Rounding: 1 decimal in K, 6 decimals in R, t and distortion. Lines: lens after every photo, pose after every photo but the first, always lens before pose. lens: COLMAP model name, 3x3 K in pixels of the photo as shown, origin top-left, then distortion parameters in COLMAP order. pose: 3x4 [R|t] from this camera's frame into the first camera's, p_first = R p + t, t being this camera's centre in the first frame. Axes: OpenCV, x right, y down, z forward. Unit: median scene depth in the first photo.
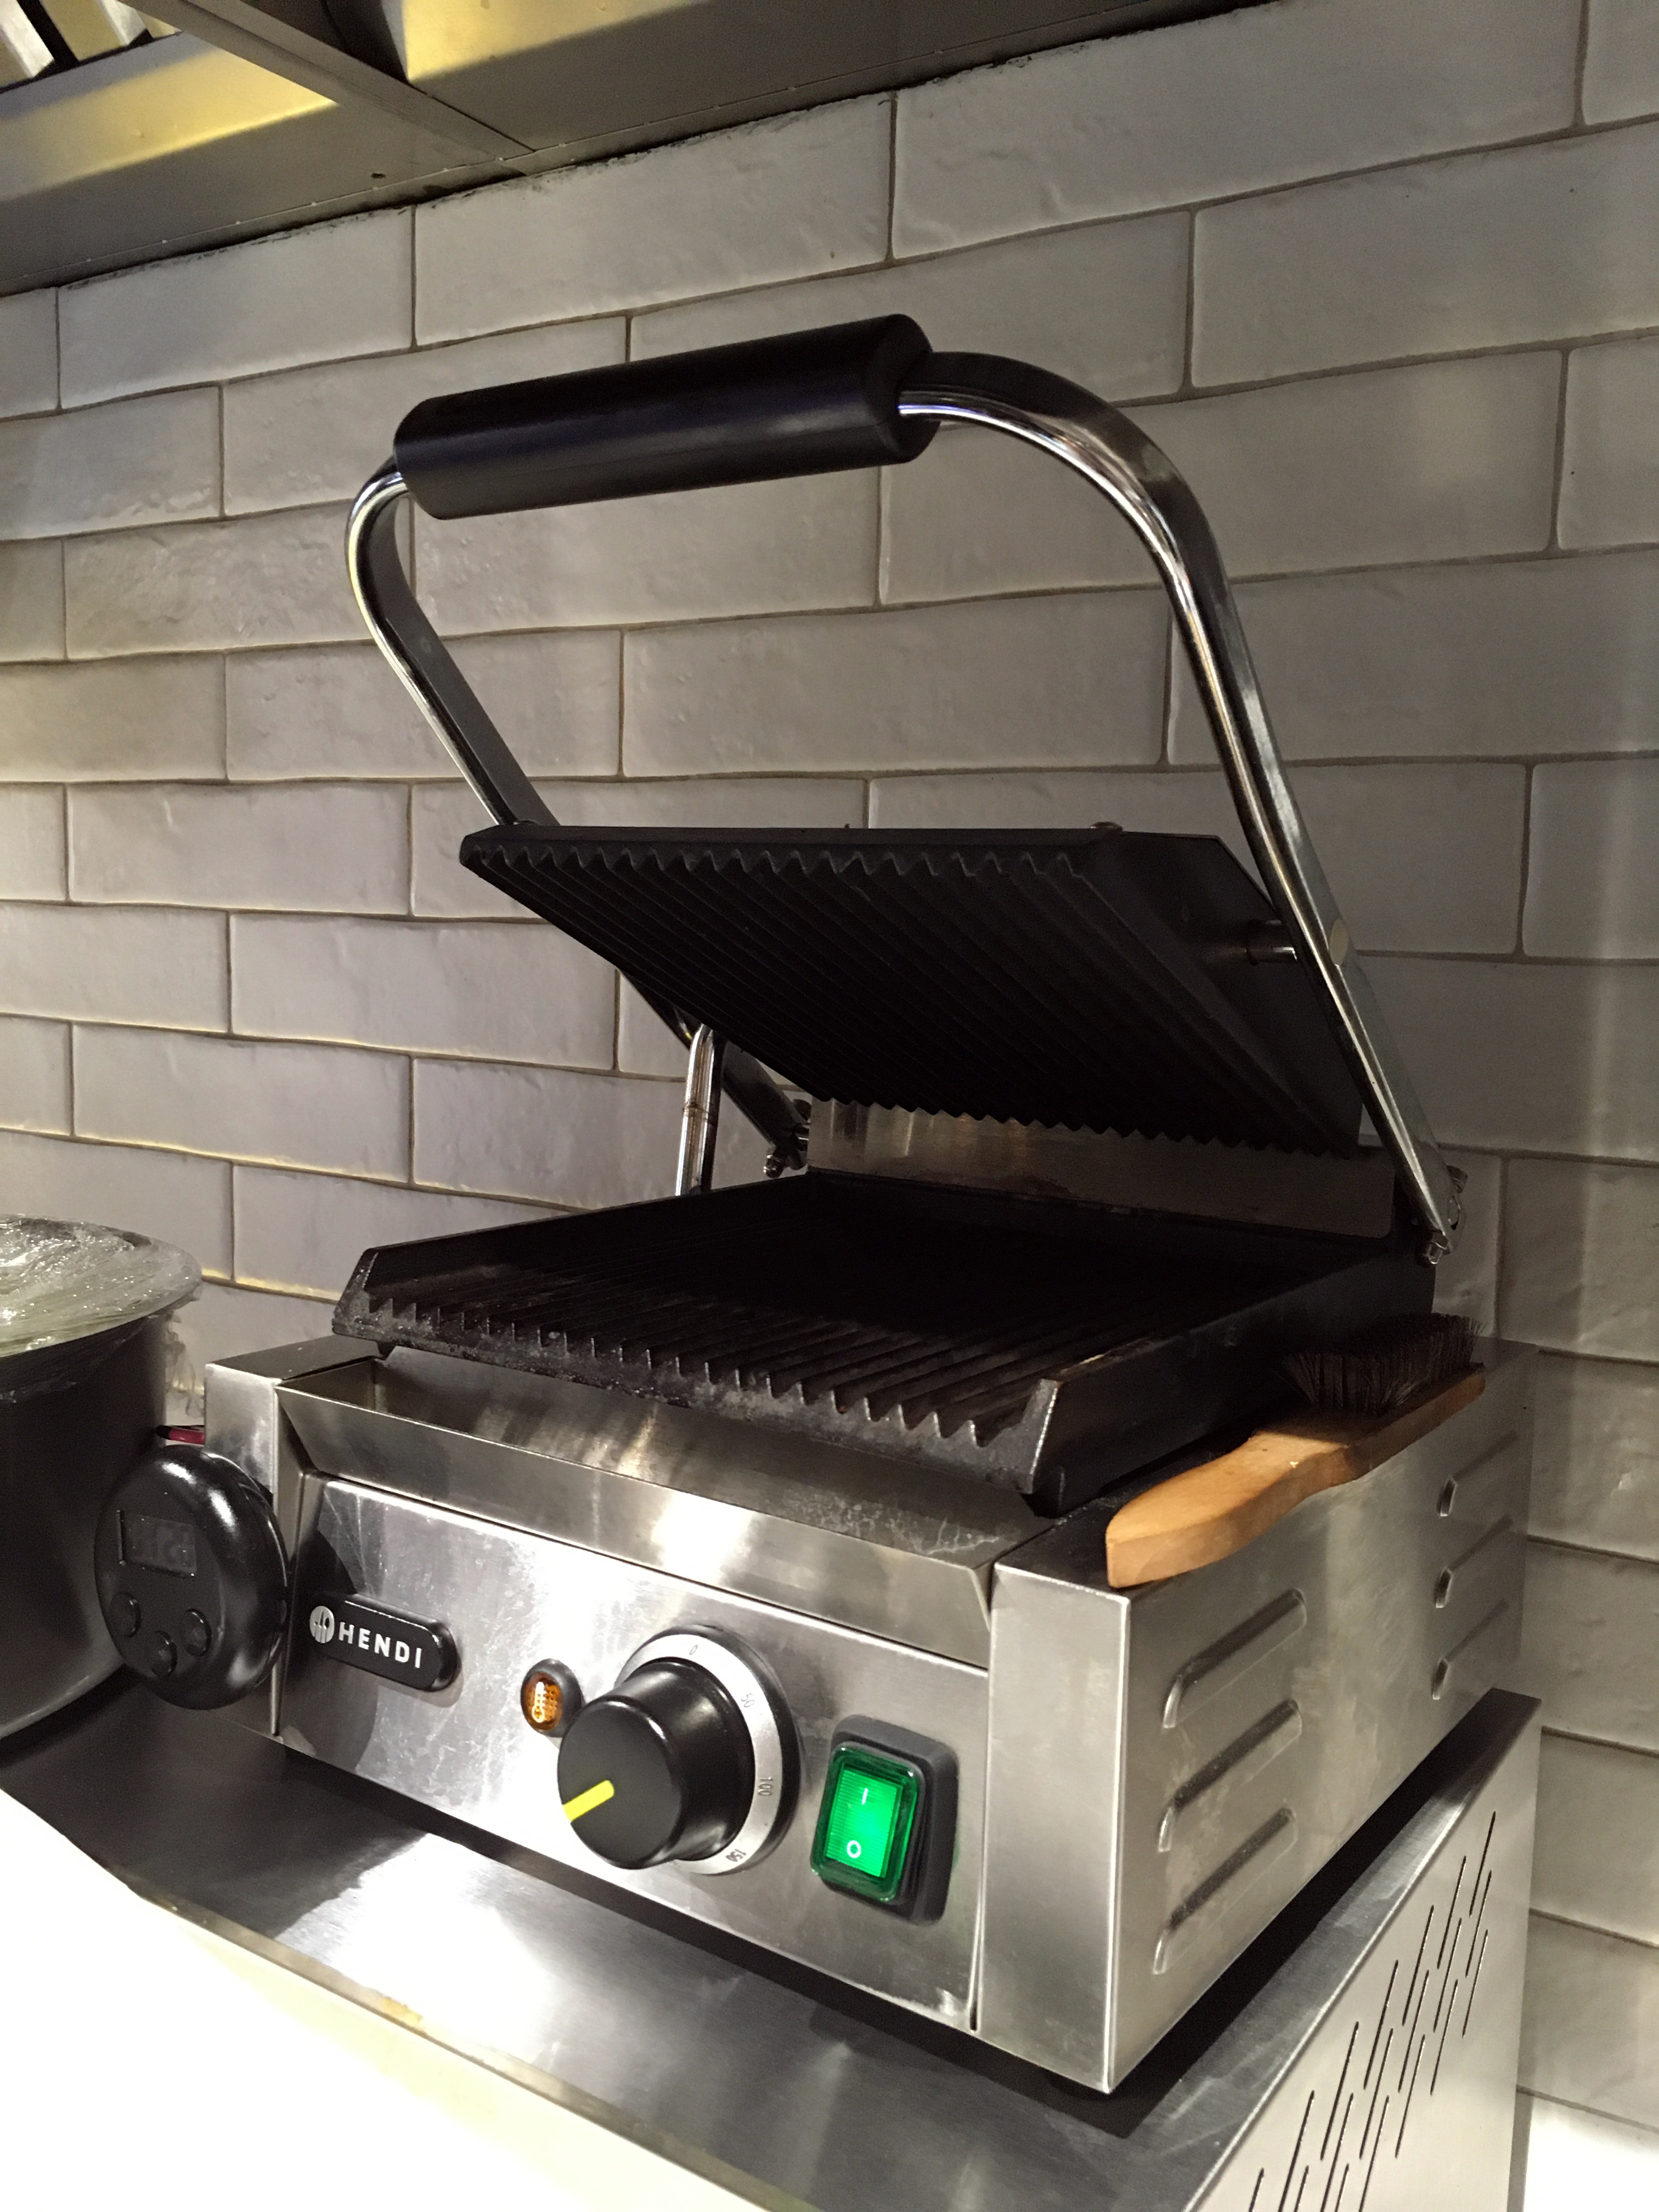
lens RADIAL K [[1886.9, 0, 829.5], [0, 1886.9, 1106.0], [0, 0, 1]] dist [0.082268, -0.126980]
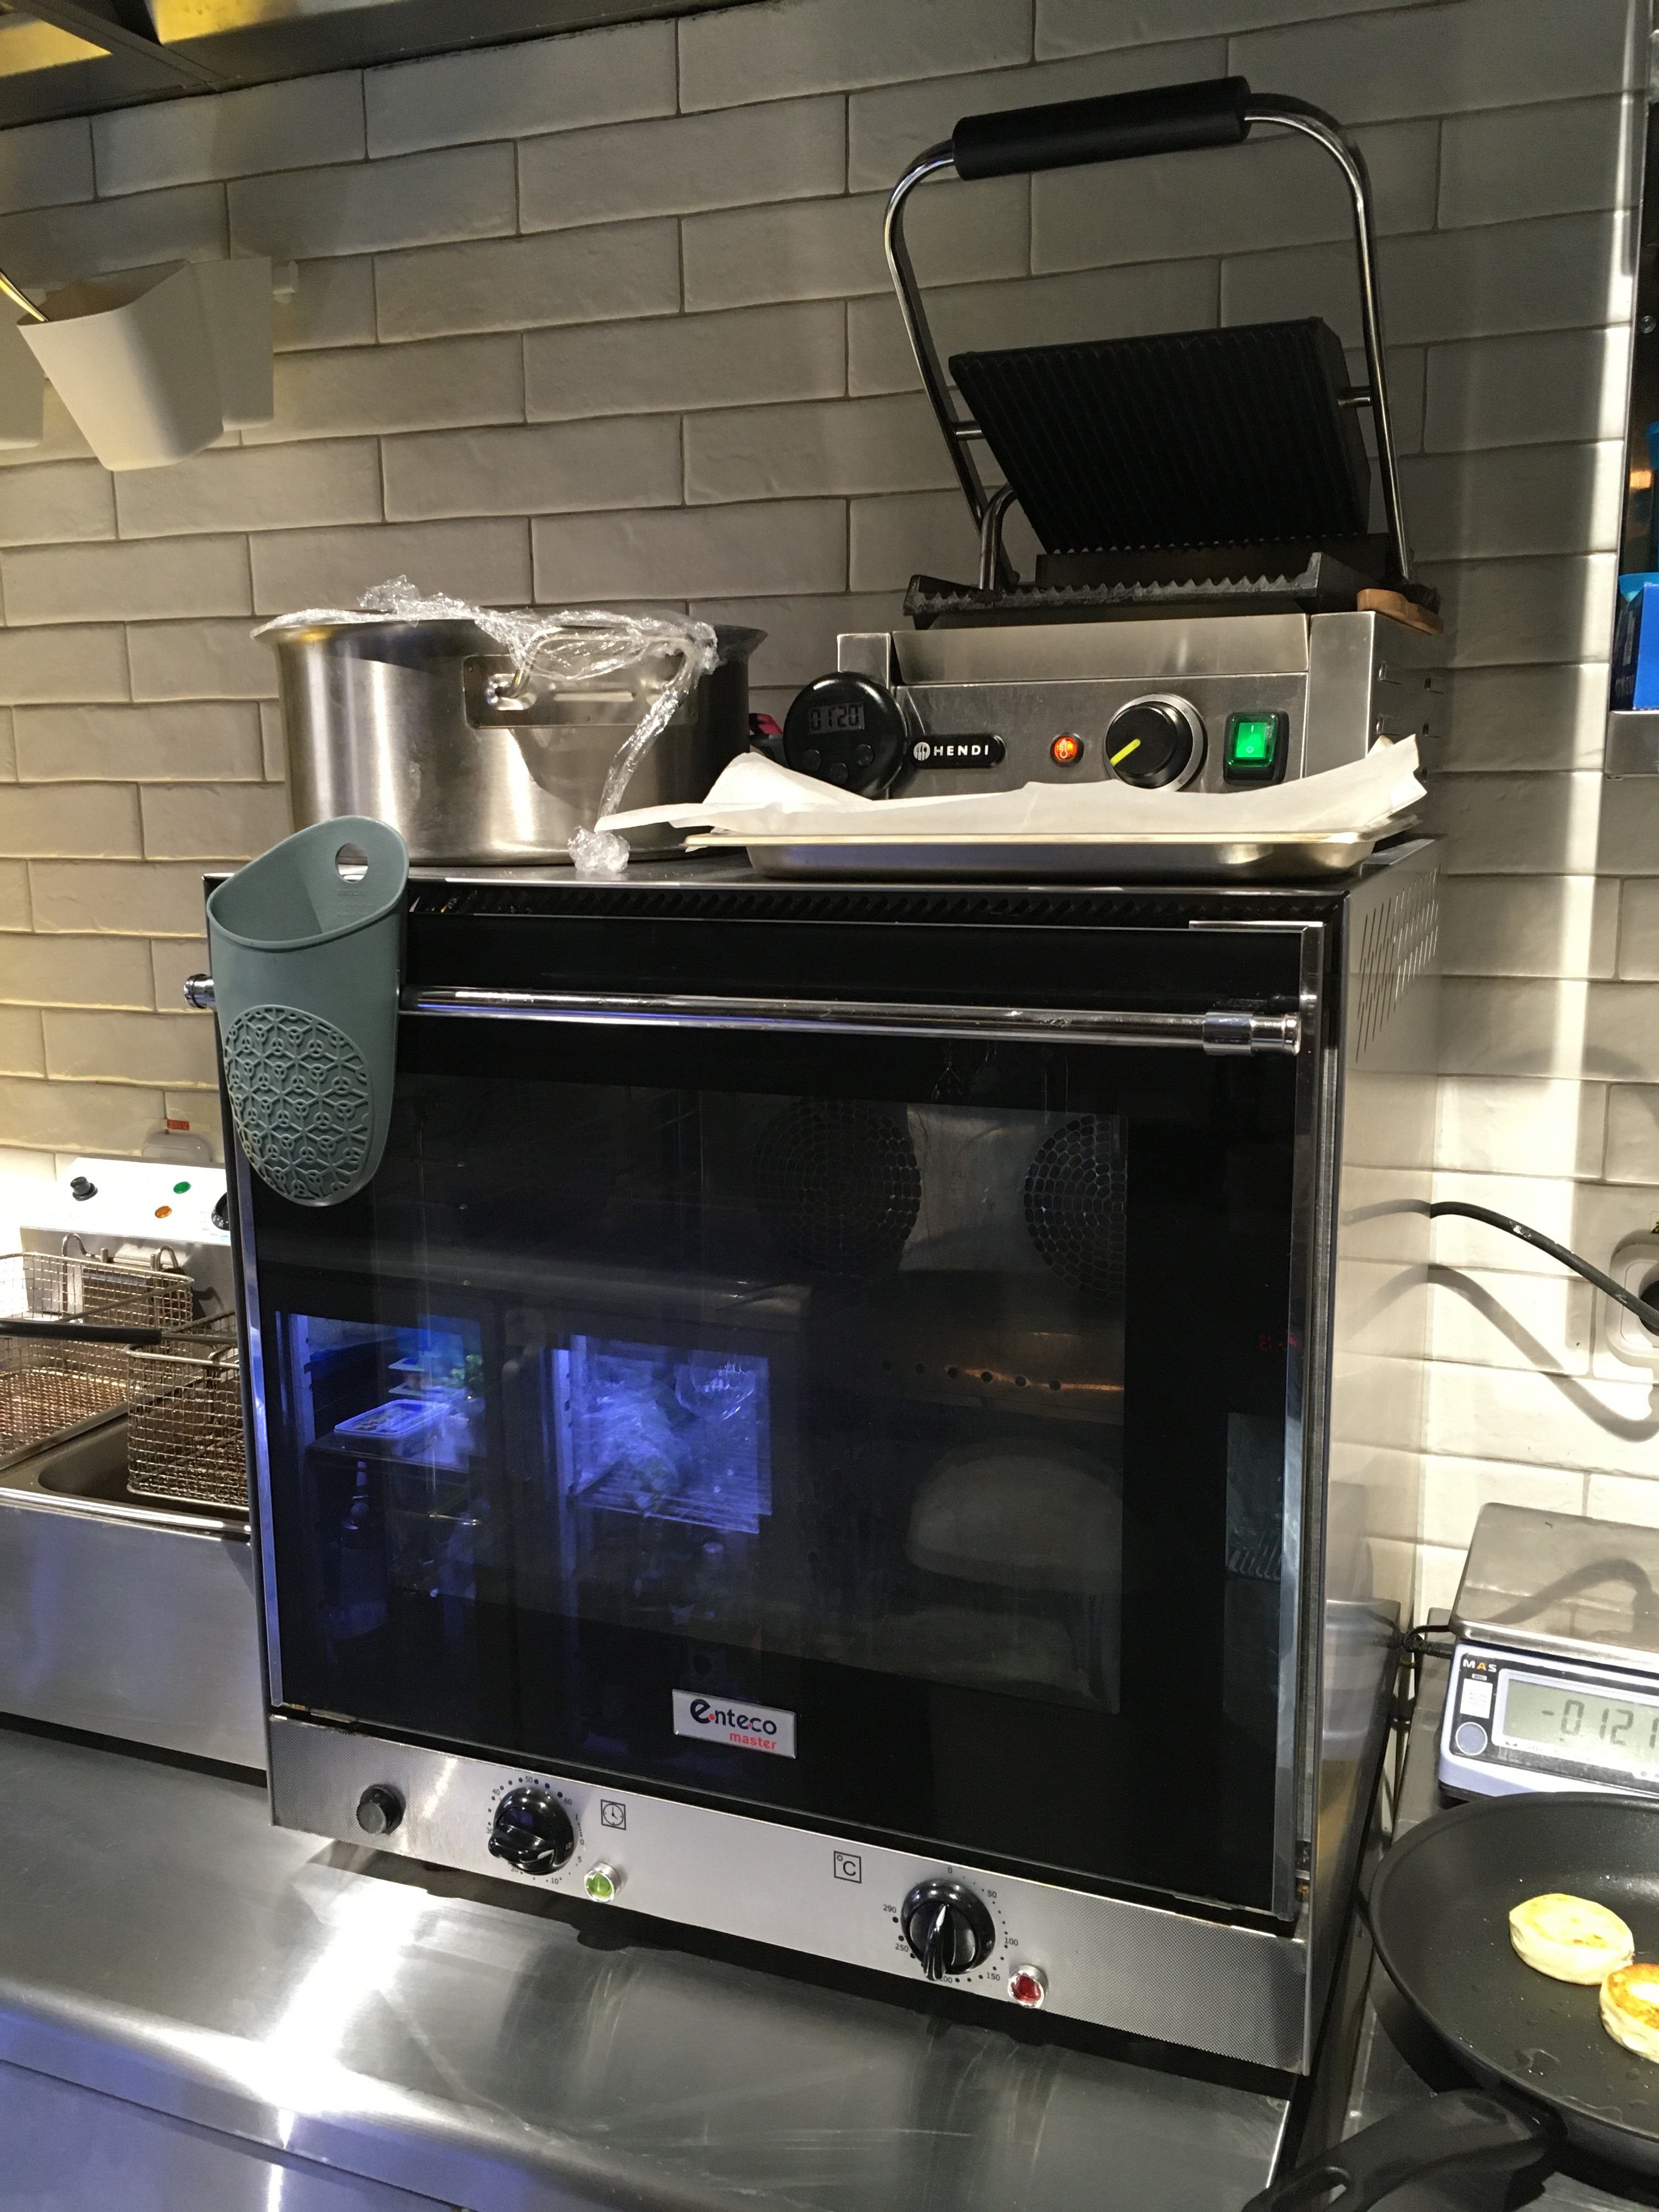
lens RADIAL K [[1886.9, 0, 829.5], [0, 1886.9, 1106.0], [0, 0, 1]] dist [0.082268, -0.126980]
pose [[0.980858, -0.066881, 0.182878, -0.450947], [0.054147, 0.995805, 0.073765, 0.294530], [-0.187044, -0.062450, 0.980364, -0.586002]]
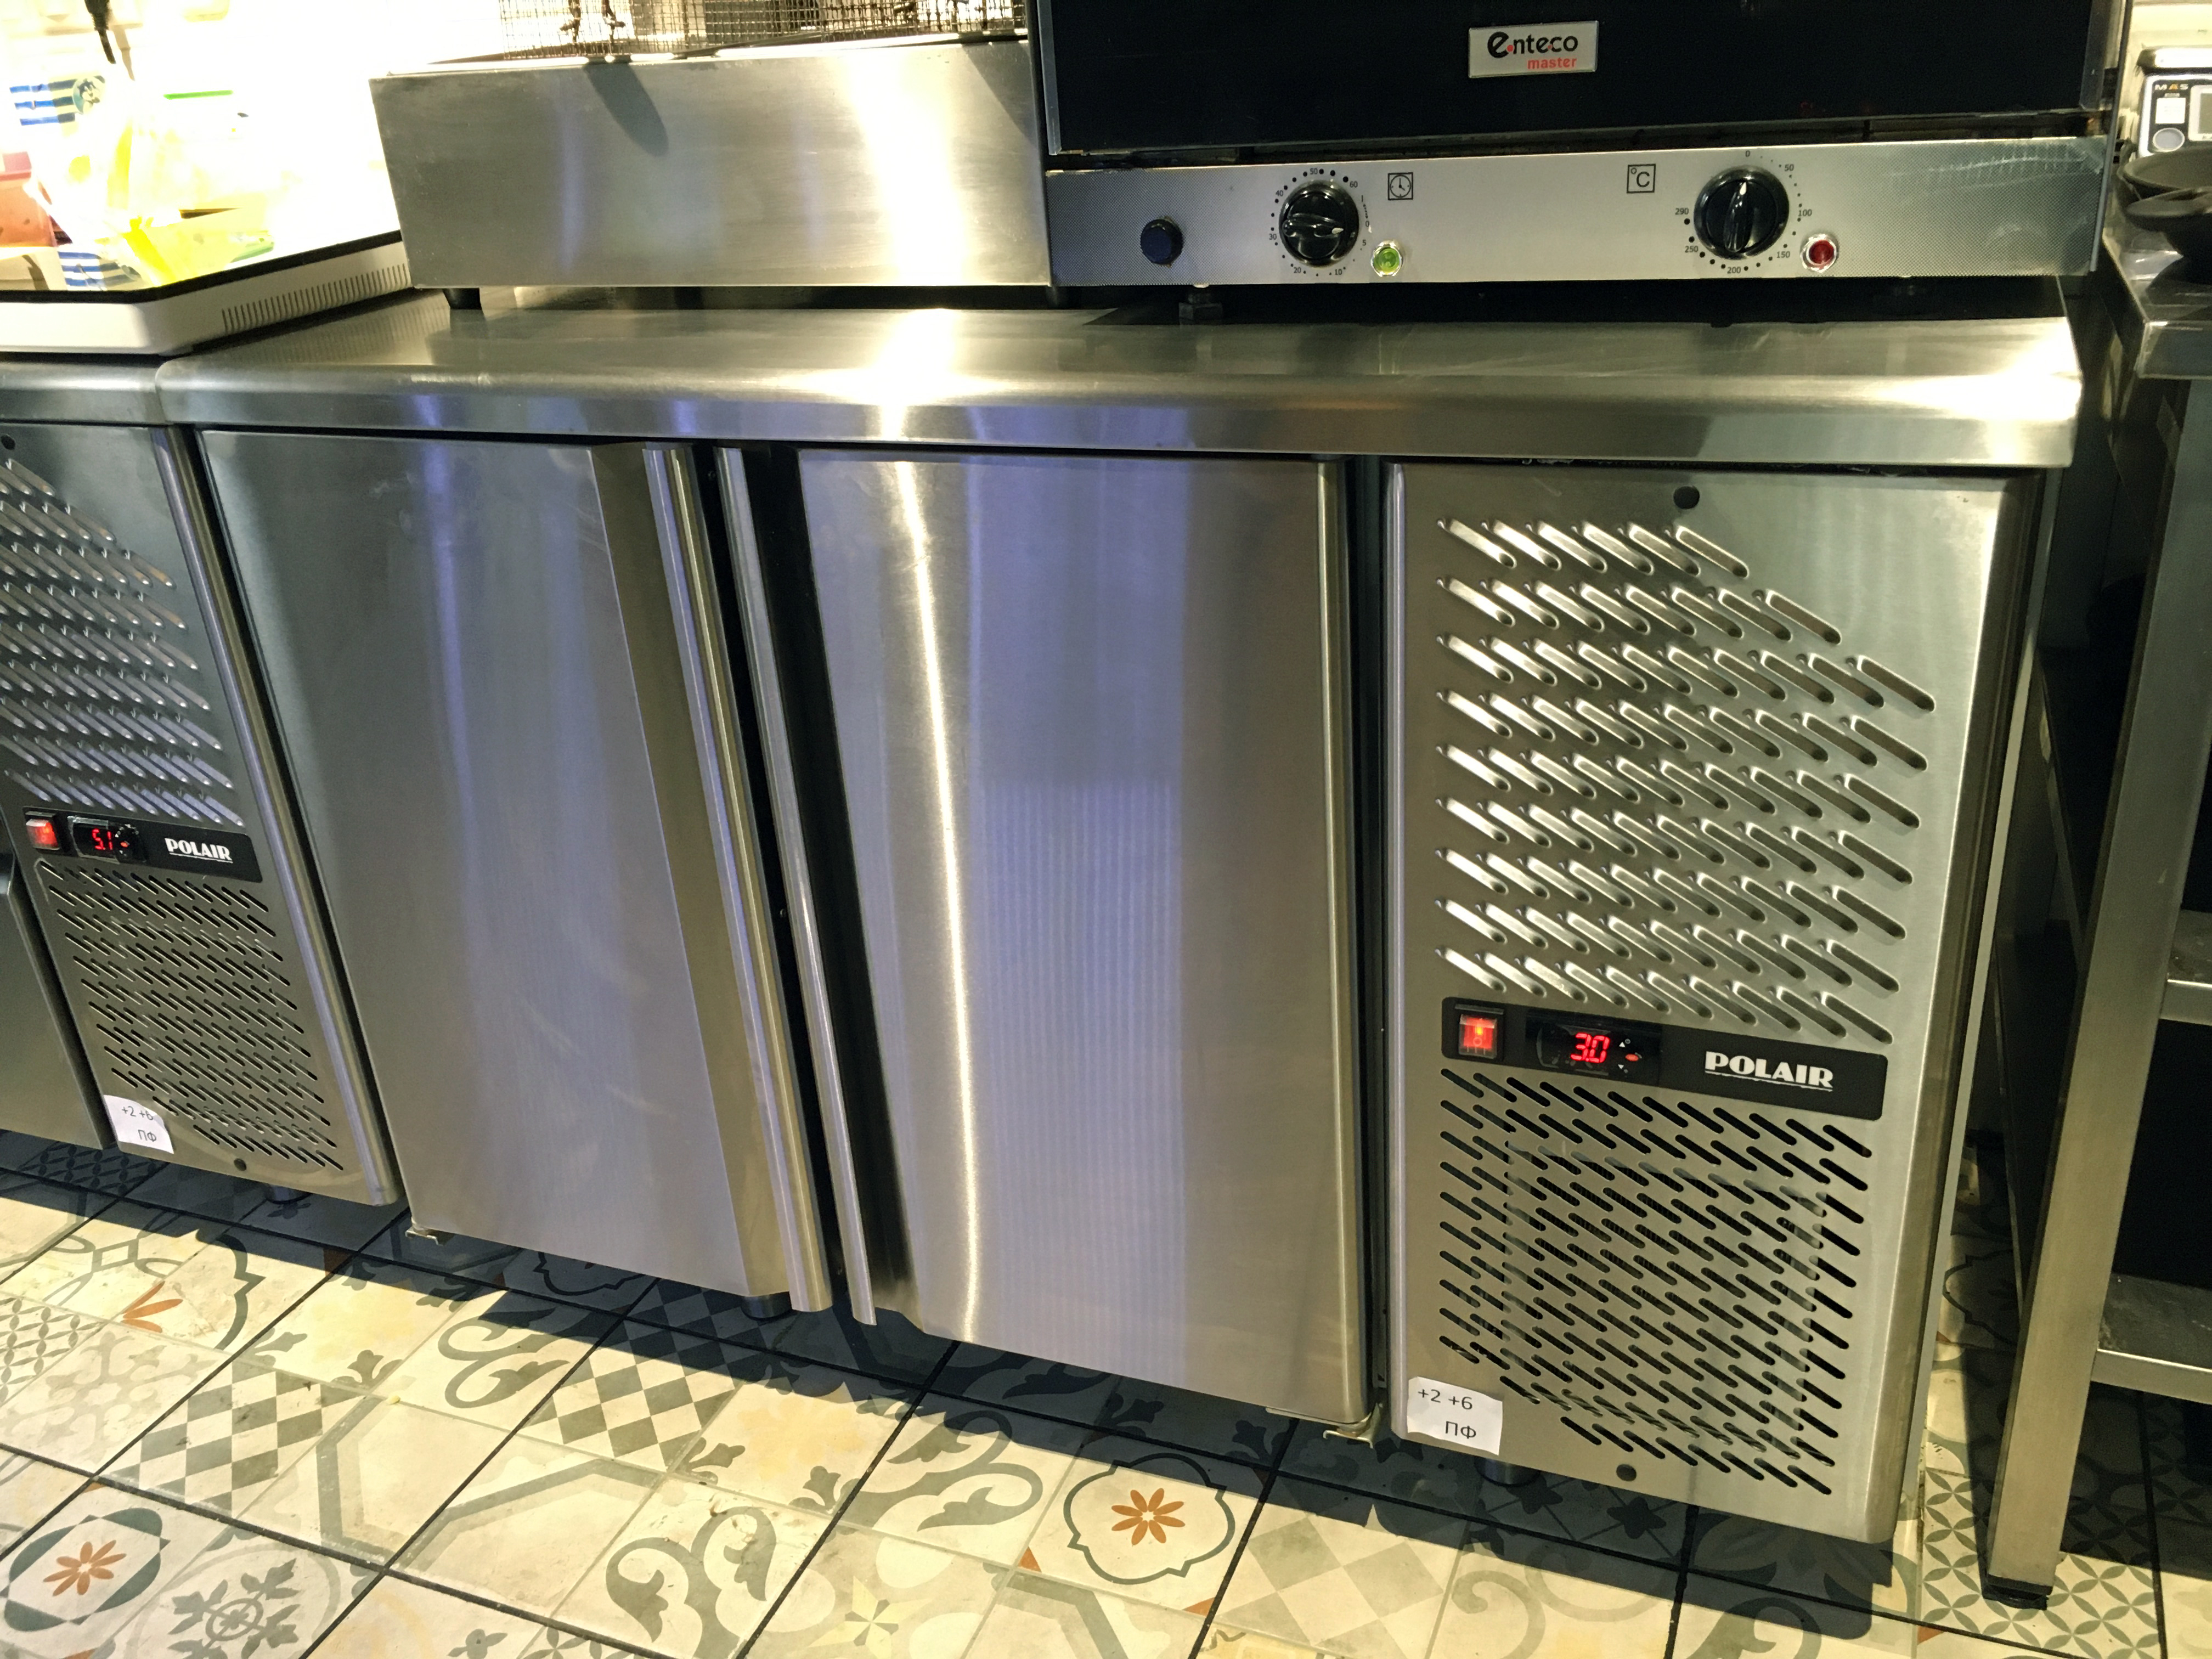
lens RADIAL K [[1886.9, 0, 1106.0], [0, 1886.9, 829.5], [0, 0, 1]] dist [0.082268, -0.126980]
pose [[0.976514, -0.165569, 0.137866, -0.813430], [0.114722, 0.941209, 0.317750, 0.761264], [-0.182370, -0.294471, 0.938098, -0.709864]]
